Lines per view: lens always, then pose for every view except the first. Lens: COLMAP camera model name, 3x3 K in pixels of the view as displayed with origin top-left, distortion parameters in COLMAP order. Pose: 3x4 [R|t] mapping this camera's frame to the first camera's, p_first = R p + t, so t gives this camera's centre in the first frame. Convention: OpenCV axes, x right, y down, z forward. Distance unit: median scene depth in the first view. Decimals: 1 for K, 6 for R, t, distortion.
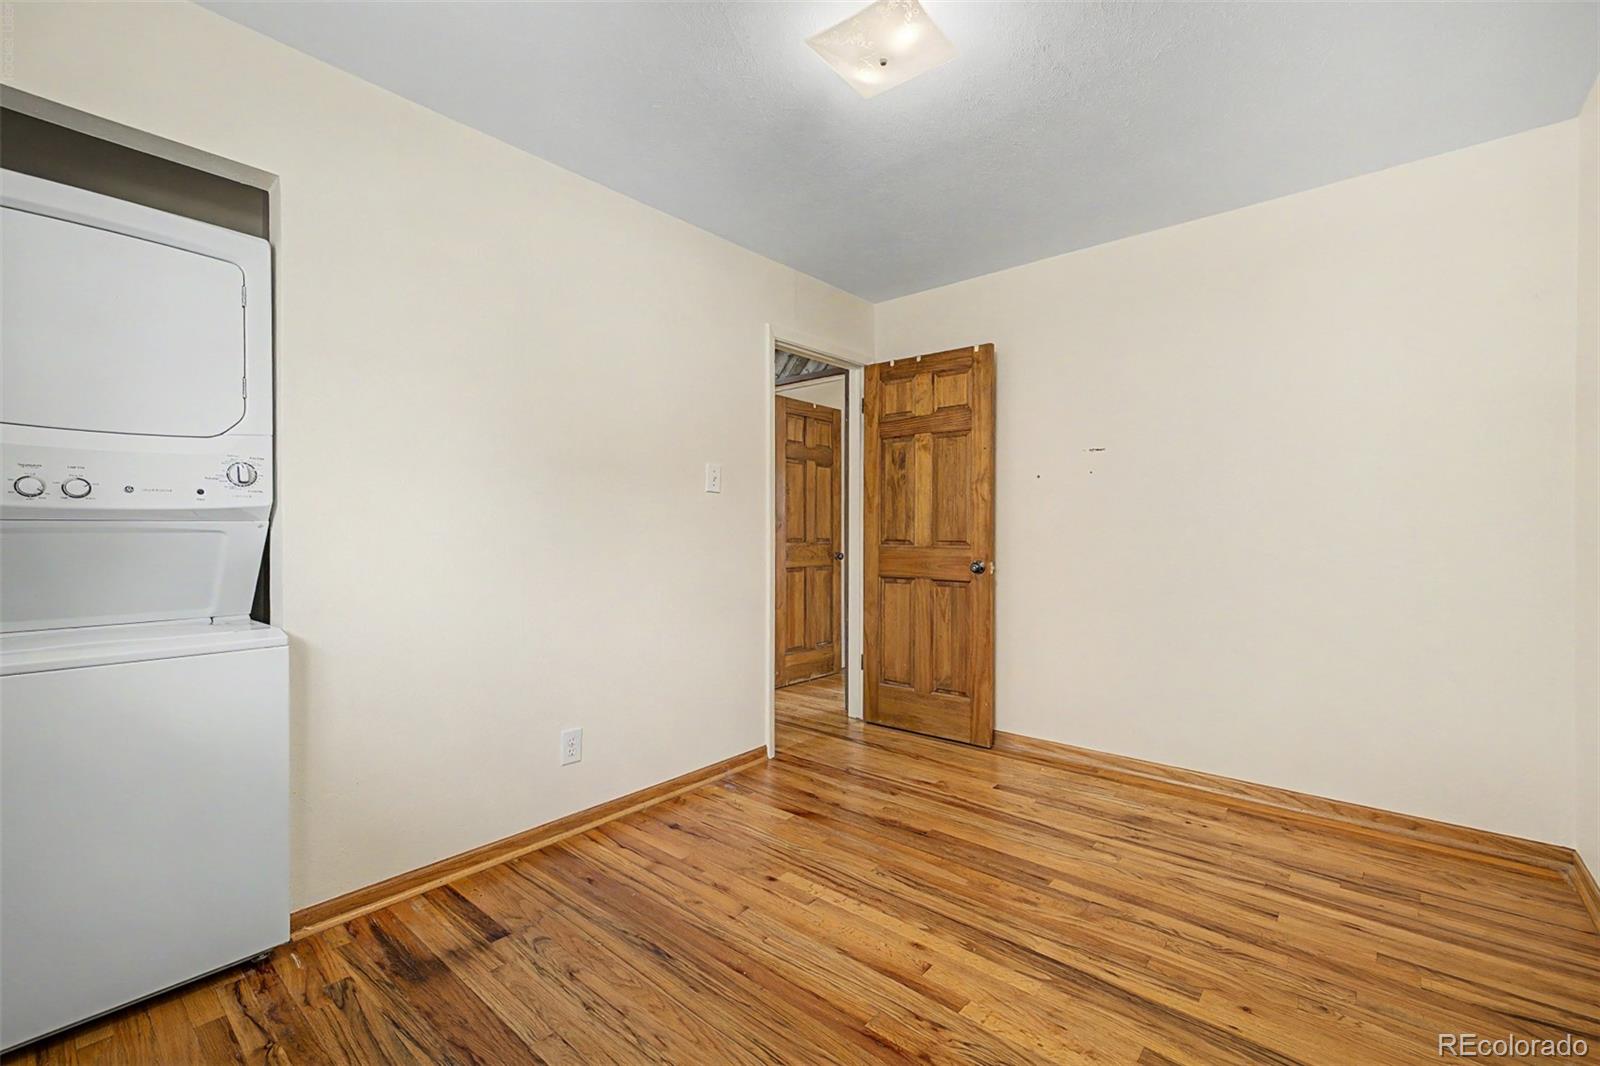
lens RADIAL K [[687.4, 0, 802.2], [0, 687.4, 515.6], [0, 0, 1]] dist [0.000894, 0.000134]
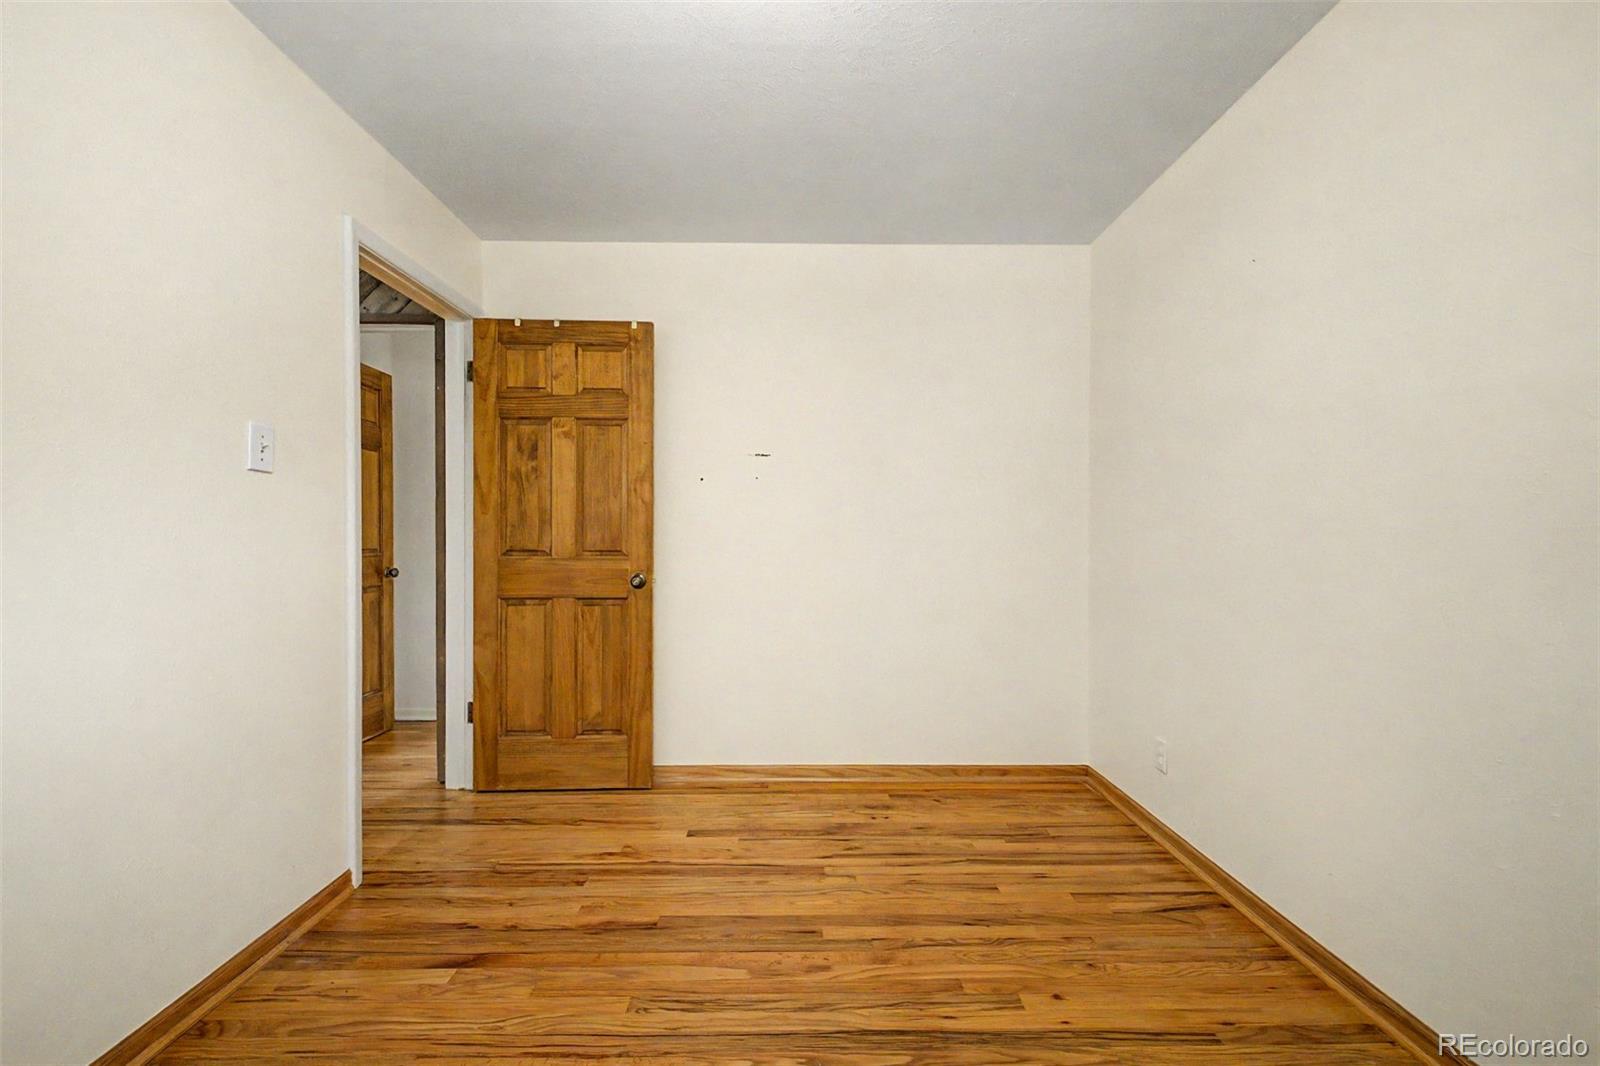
lens RADIAL K [[680.4, 0, 802.6], [0, 680.4, 534.7], [0, 0, 1]] dist [0.012302, -0.004369]
pose [[0.746667, 0.003697, 0.665188, -0.162455], [-0.014943, 0.999825, 0.011217, 0.005275], [-0.665030, -0.018315, 0.746592, 0.239655]]
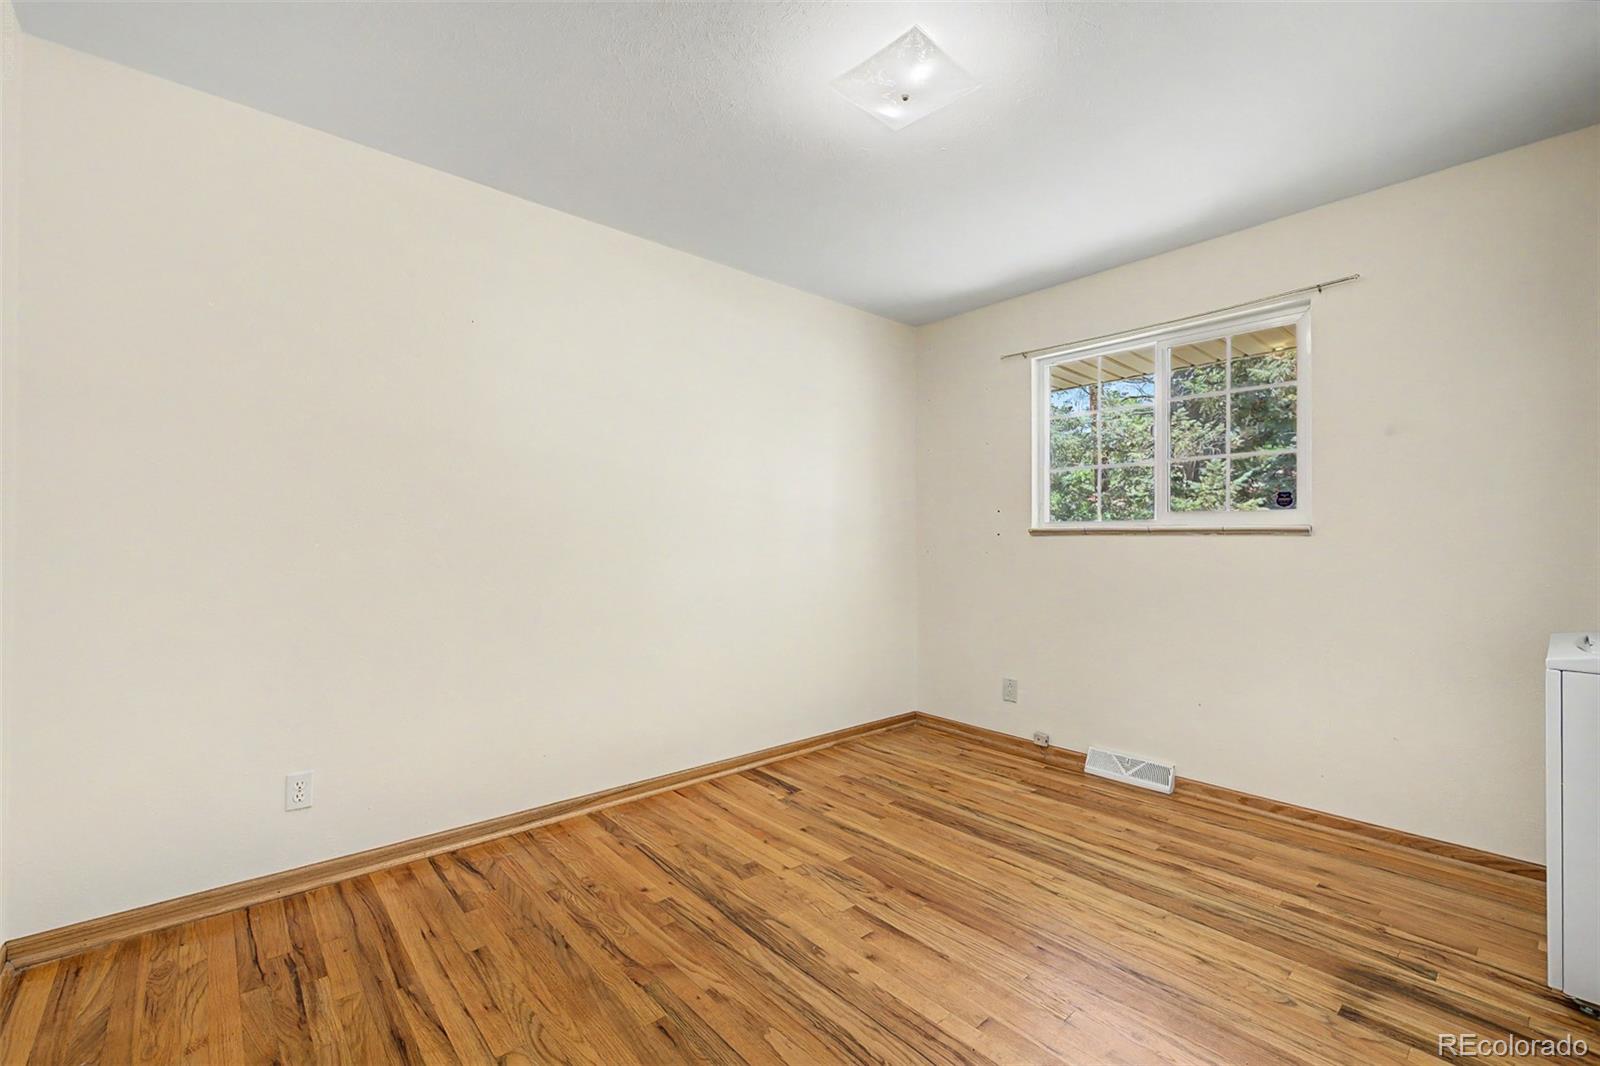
lens RADIAL K [[680.4, 0, 802.6], [0, 680.4, 534.7], [0, 0, 1]] dist [0.012302, -0.004369]
pose [[-0.990380, -0.002497, 0.138355, 0.070006], [-0.006346, 0.999605, -0.027384, 0.020771], [-0.138232, -0.027999, -0.990004, 1.127967]]
